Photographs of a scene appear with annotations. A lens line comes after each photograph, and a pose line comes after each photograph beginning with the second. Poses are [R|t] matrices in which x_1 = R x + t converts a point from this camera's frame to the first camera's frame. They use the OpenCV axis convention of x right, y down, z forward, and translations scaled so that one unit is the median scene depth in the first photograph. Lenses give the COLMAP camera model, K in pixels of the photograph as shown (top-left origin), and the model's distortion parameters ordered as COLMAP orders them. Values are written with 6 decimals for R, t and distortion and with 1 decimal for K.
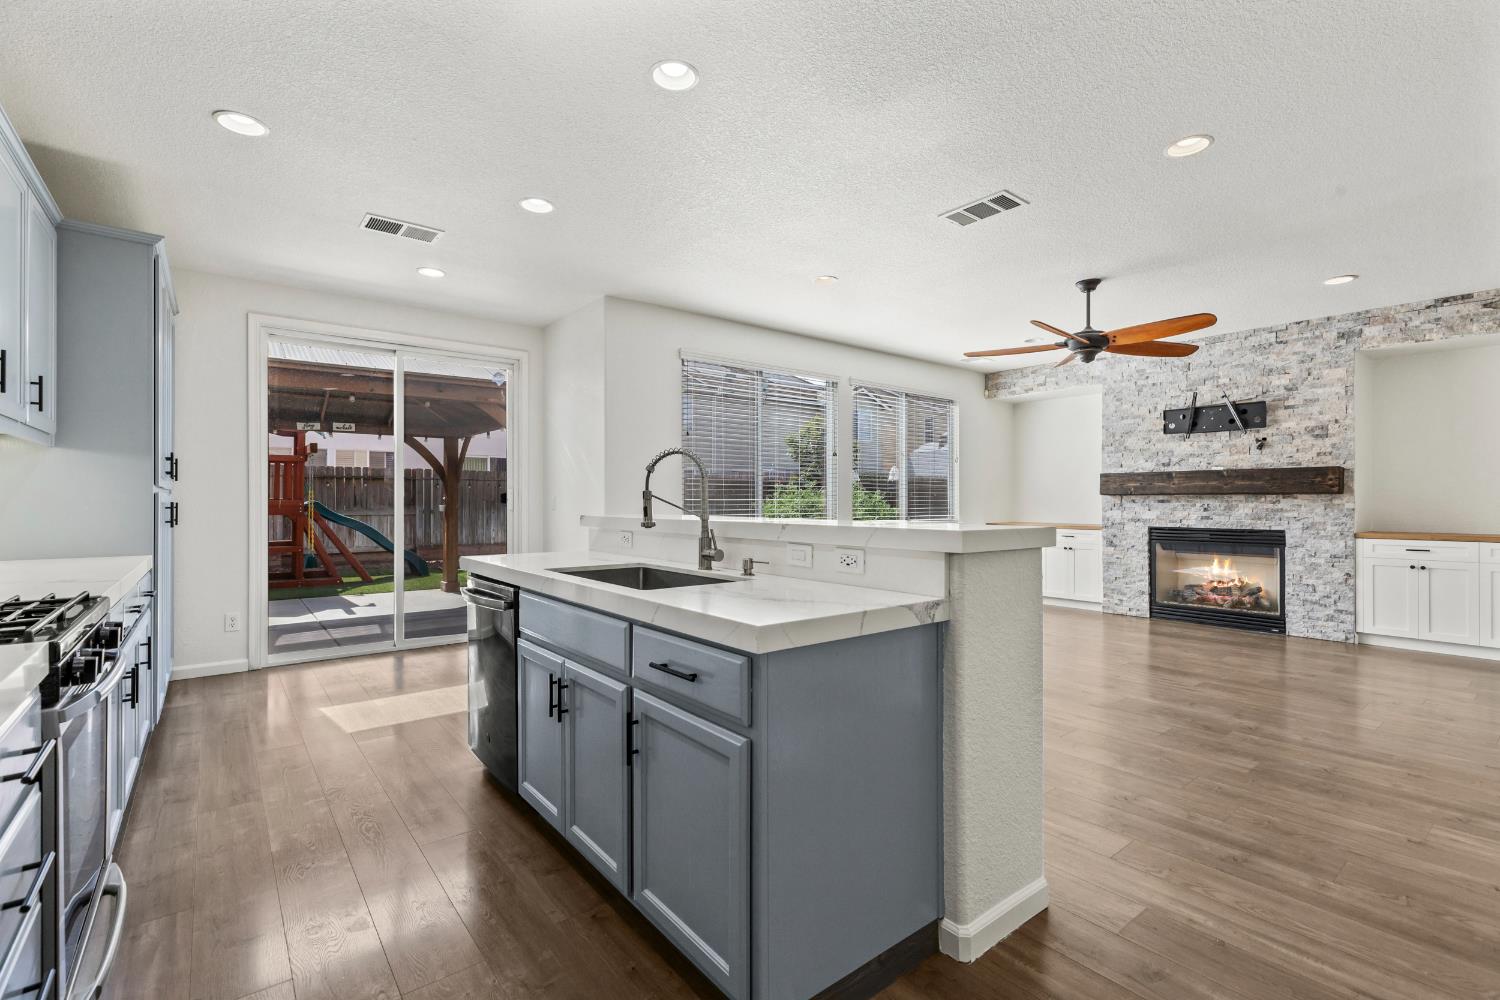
lens RADIAL K [[673.5, 0, 750.0], [0, 673.5, 500.0], [0, 0, 1]] dist [0.000400, 0.000016]
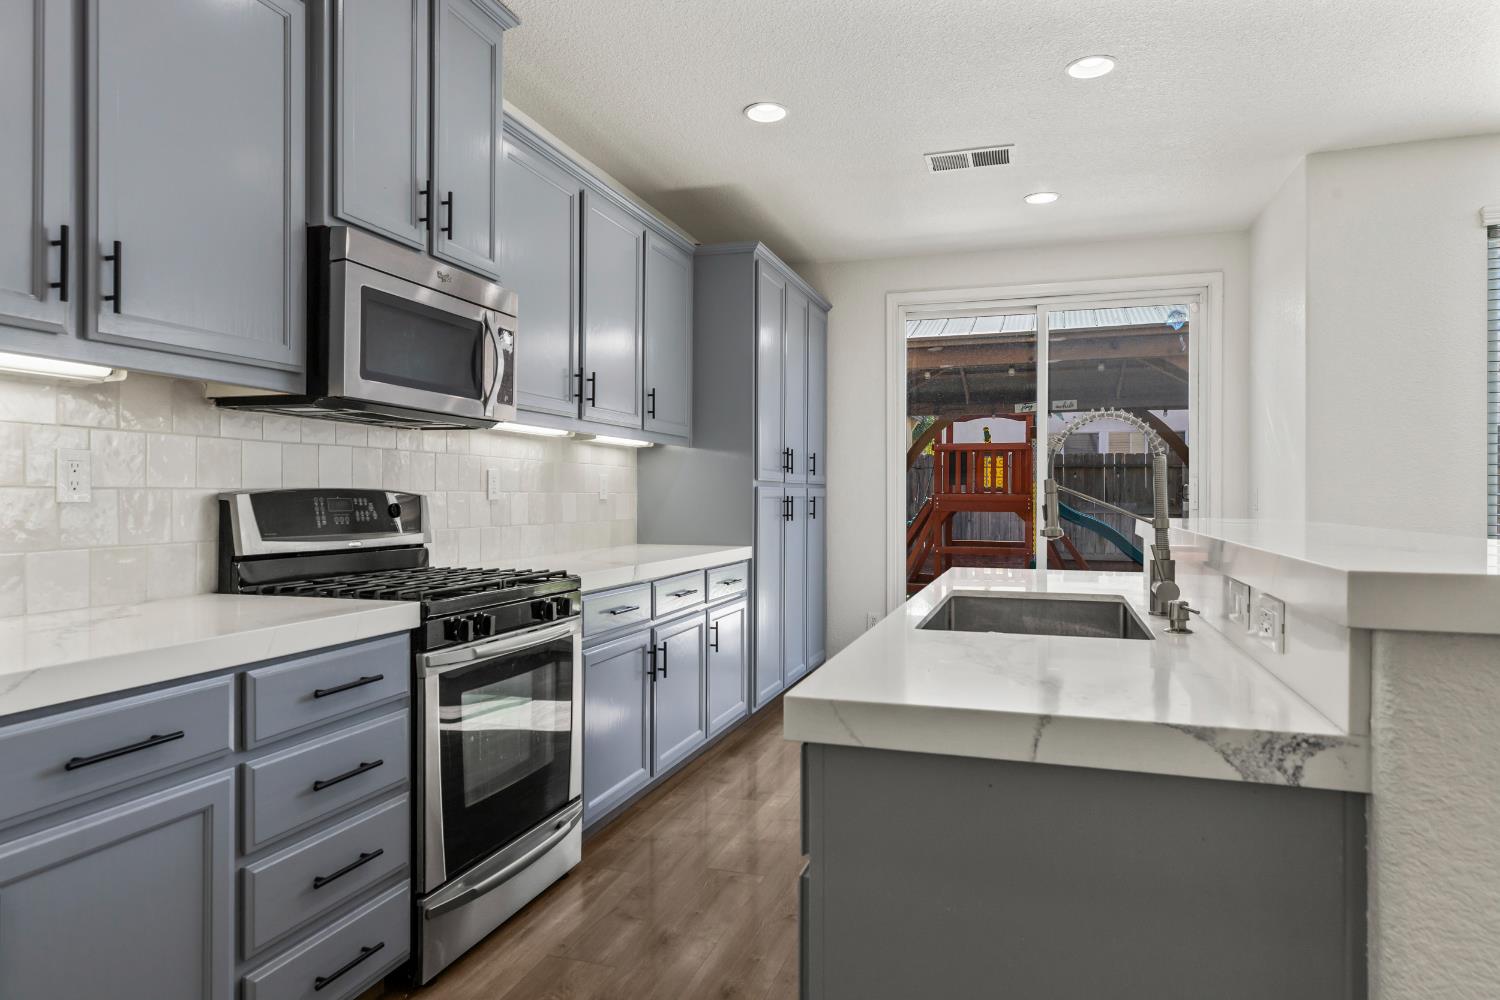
lens RADIAL K [[908.8, 0, 750.0], [0, 908.8, 500.0], [0, 0, 1]] dist [0.002651, 0.001058]
pose [[0.551957, 0.005590, -0.833854, 0.194973], [-0.000934, 0.999981, 0.006086, 0.000067], [0.833872, -0.002580, 0.551952, 0.140043]]
